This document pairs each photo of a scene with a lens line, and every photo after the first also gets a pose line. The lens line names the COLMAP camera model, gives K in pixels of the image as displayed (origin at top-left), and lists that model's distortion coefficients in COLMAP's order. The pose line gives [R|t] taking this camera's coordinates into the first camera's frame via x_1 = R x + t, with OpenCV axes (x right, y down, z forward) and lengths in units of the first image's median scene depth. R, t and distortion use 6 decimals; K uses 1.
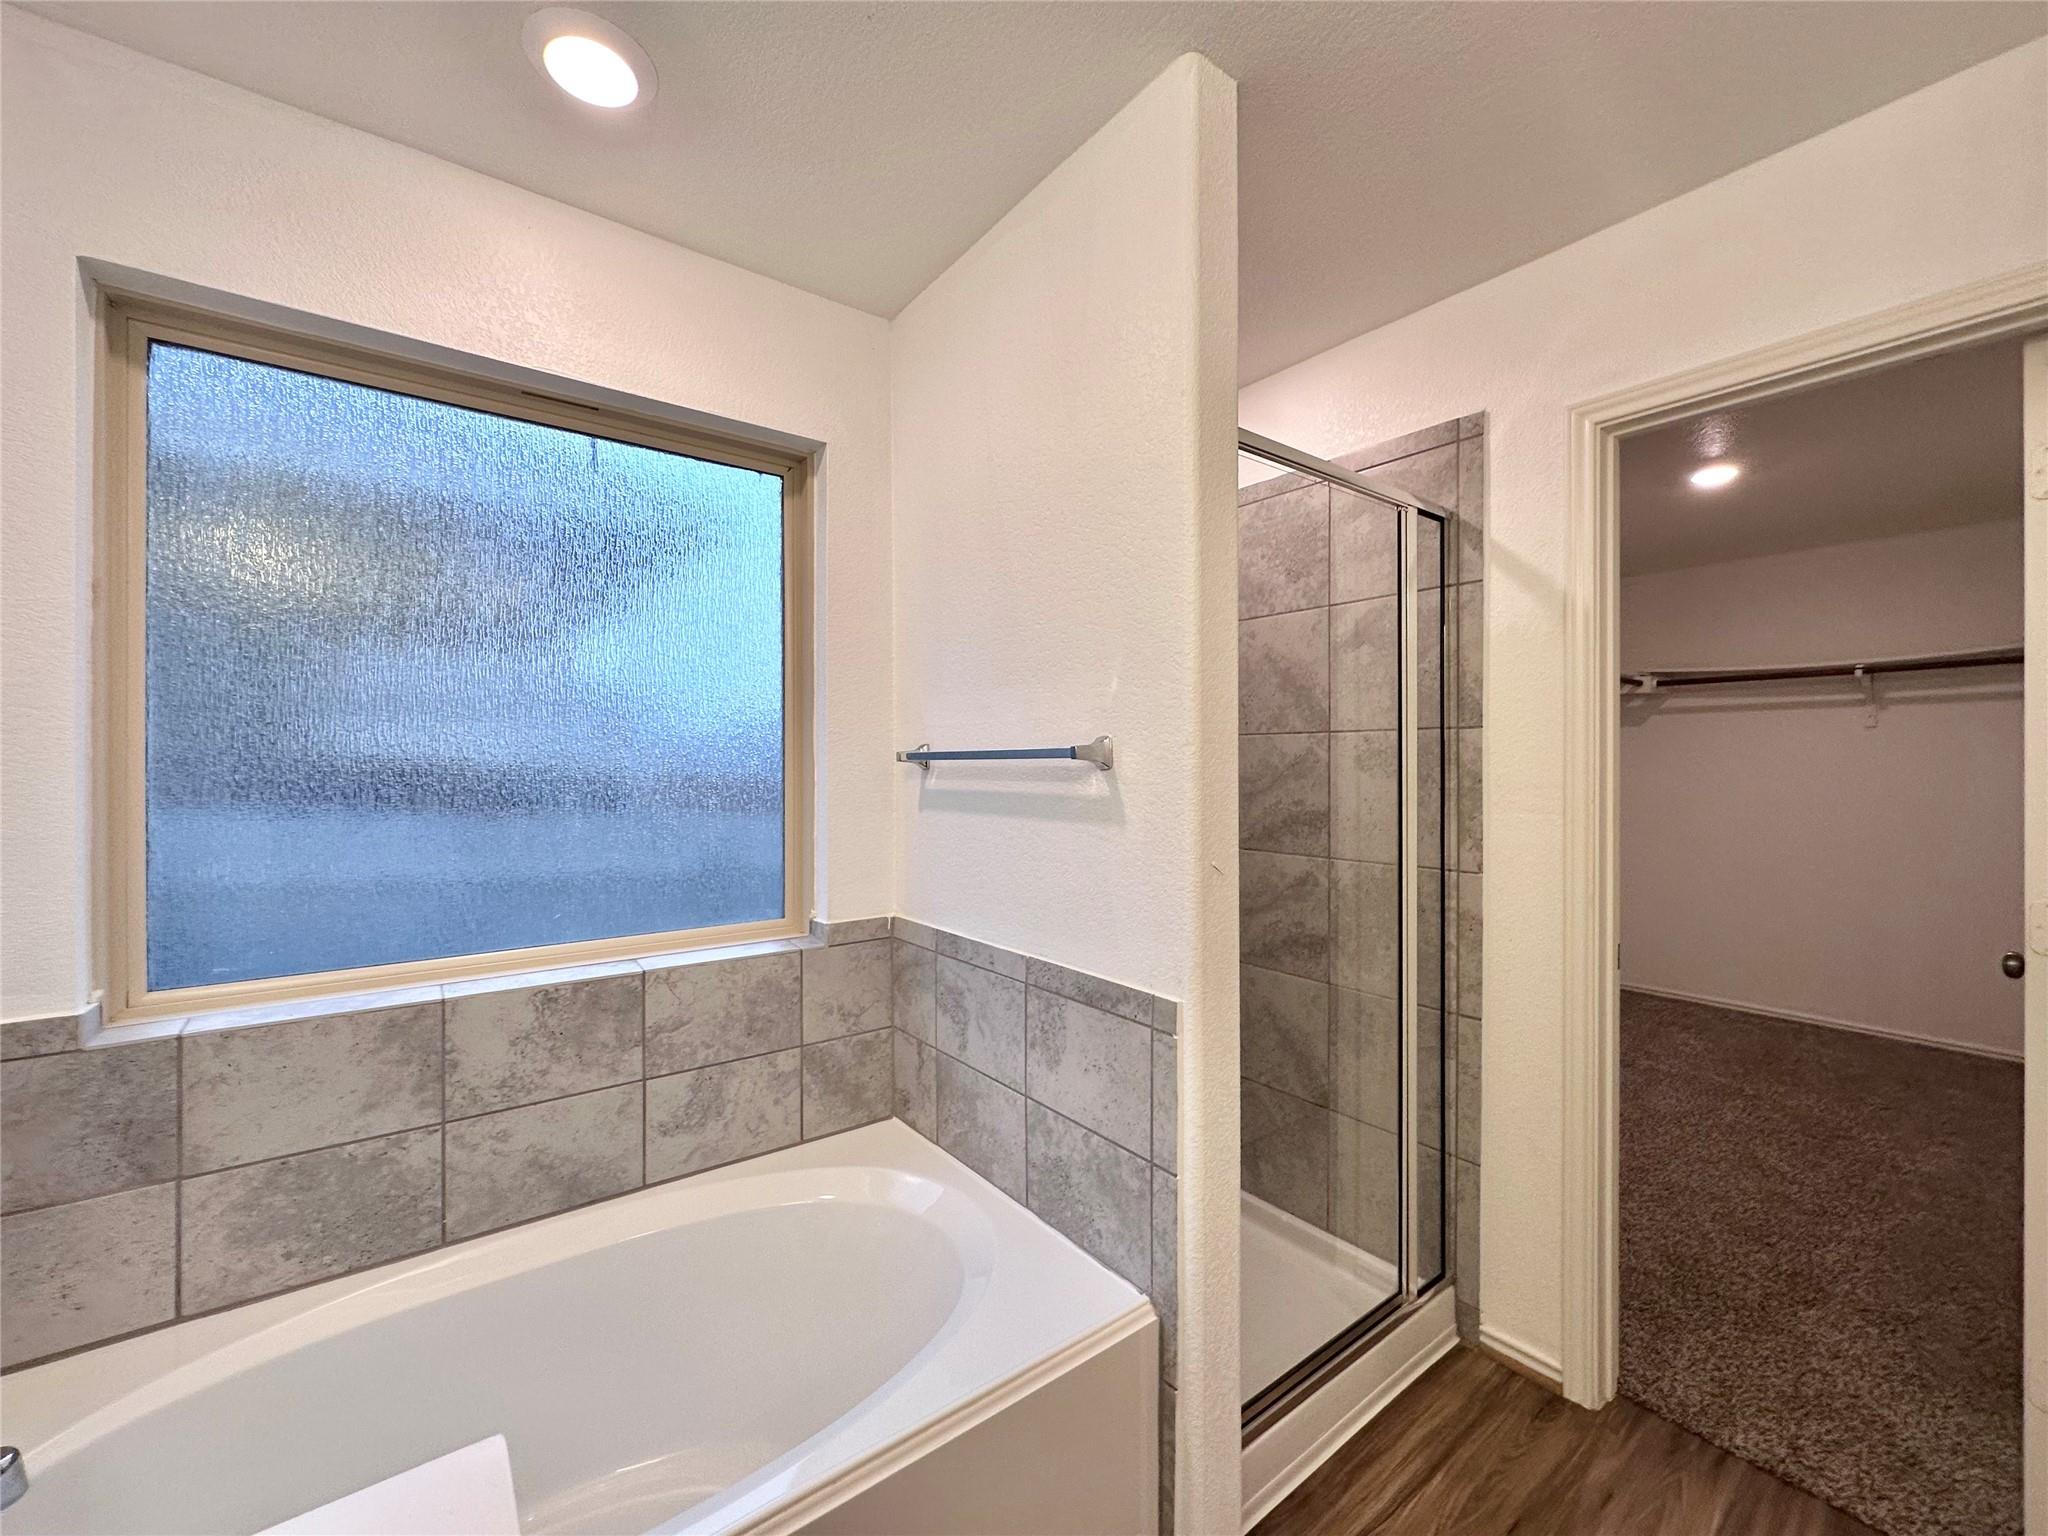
lens RADIAL K [[816.9, 0, 1016.5], [0, 816.9, 768.2], [0, 0, 1]] dist [-0.001891, 0.000328]
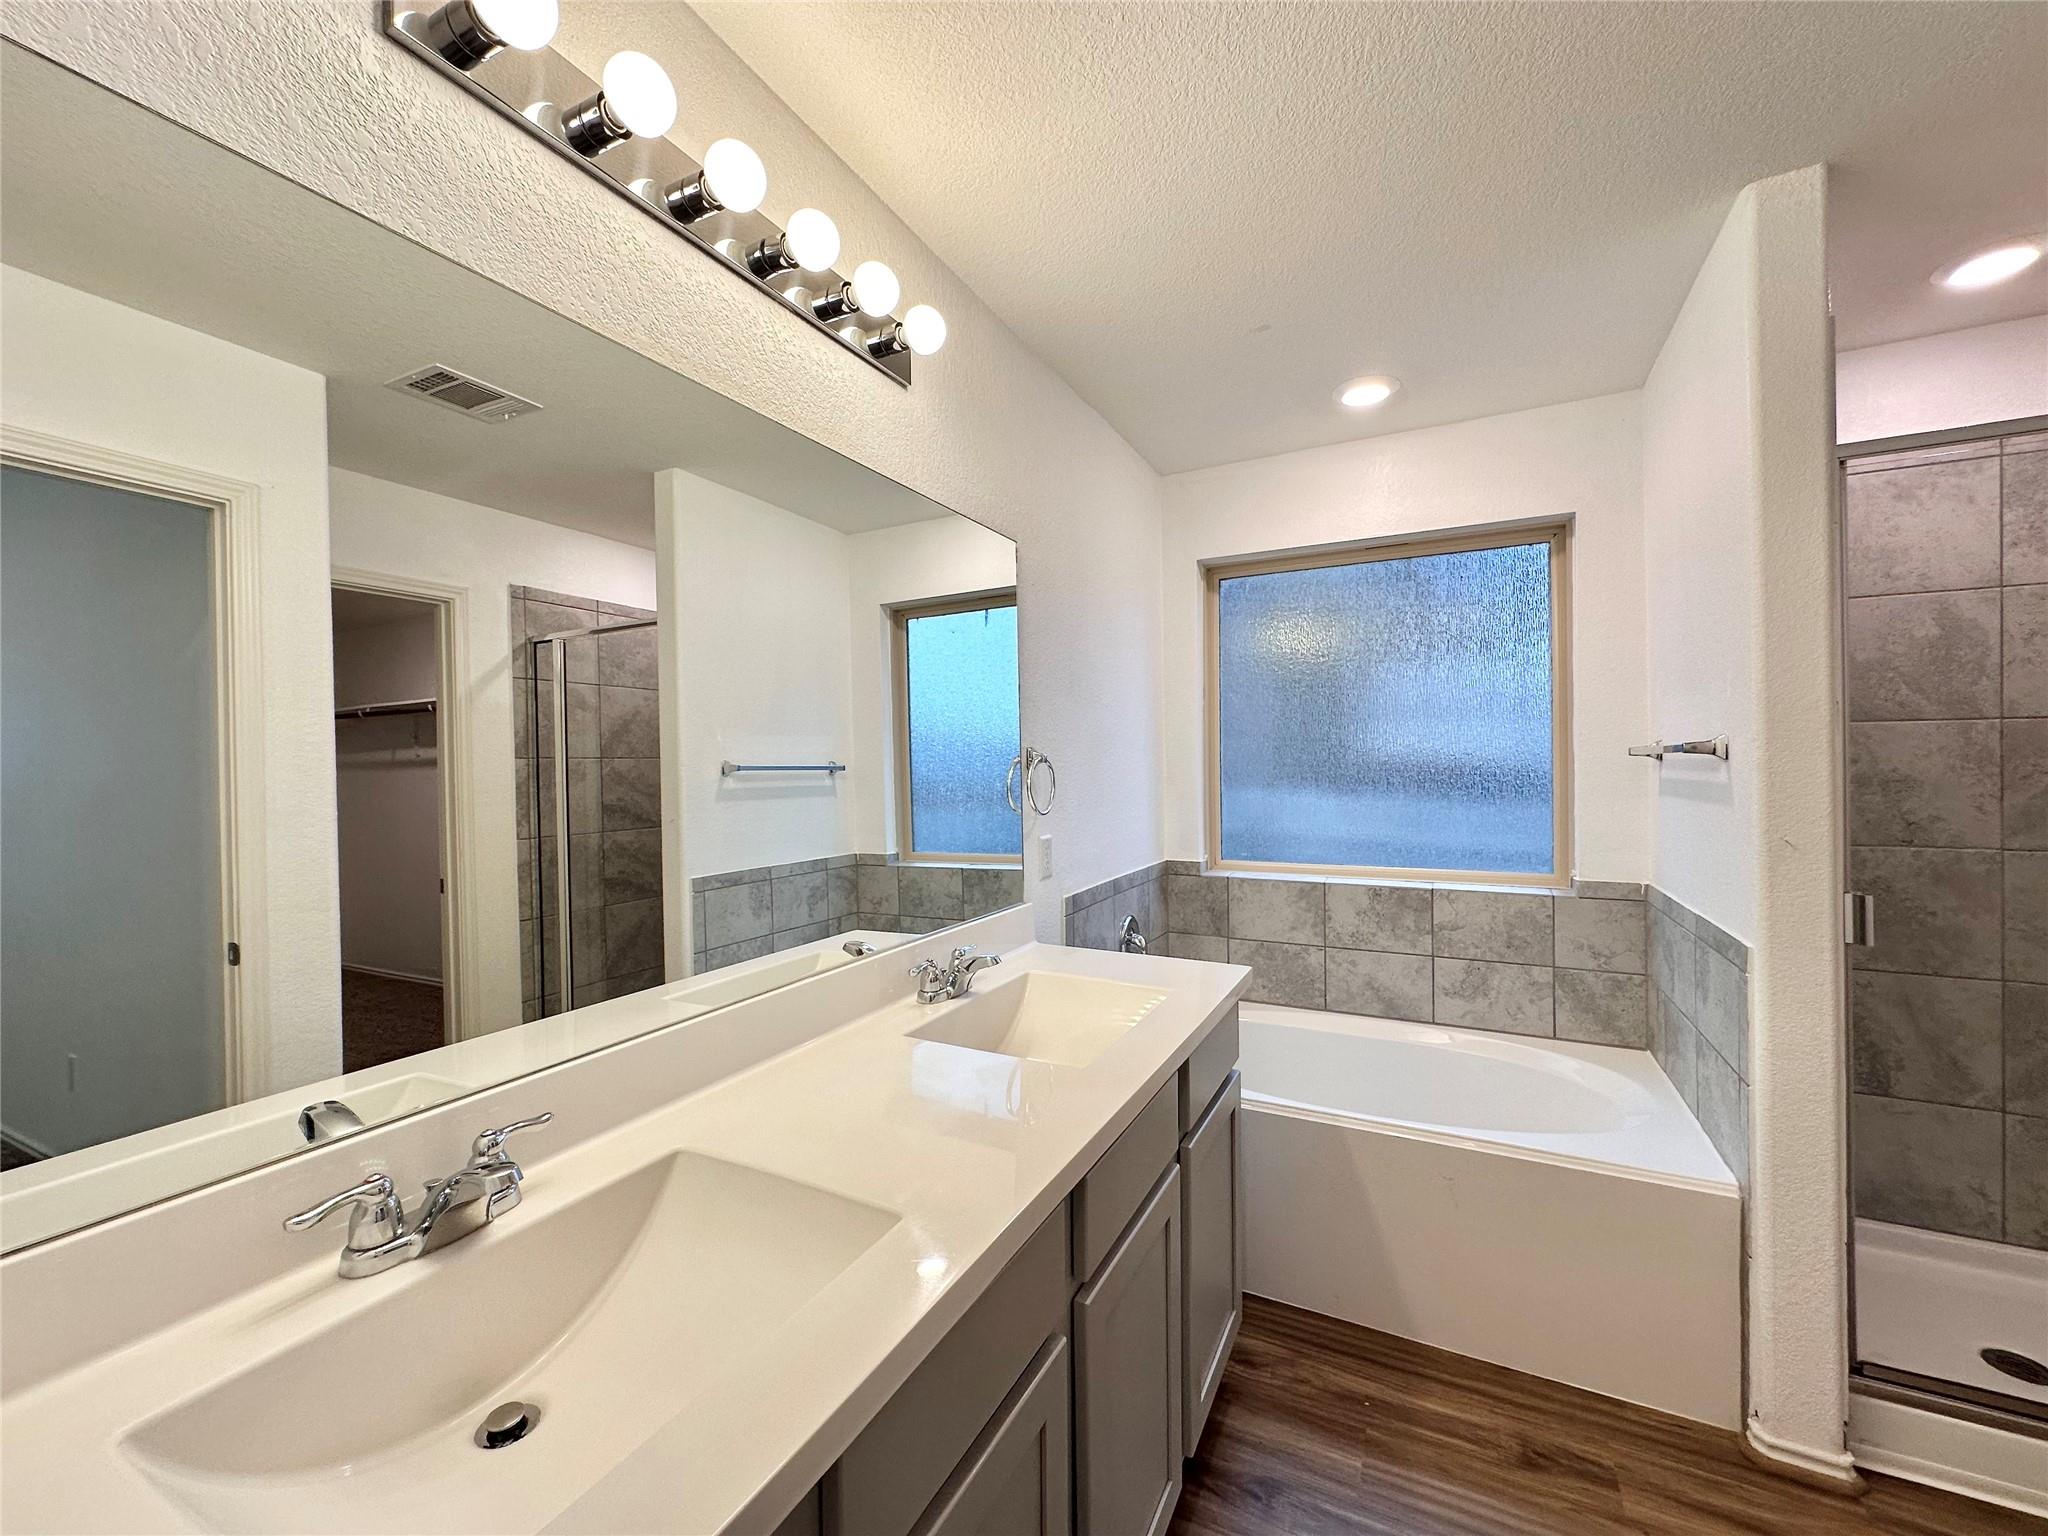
lens RADIAL K [[816.9, 0, 1025.1], [0, 816.9, 768.5], [0, 0, 1]] dist [-0.001891, 0.000328]
pose [[0.426781, 0.000754, -0.904355, 0.663953], [0.005218, 0.999981, 0.003296, 0.003387], [0.904340, -0.006126, 0.426769, -0.414501]]
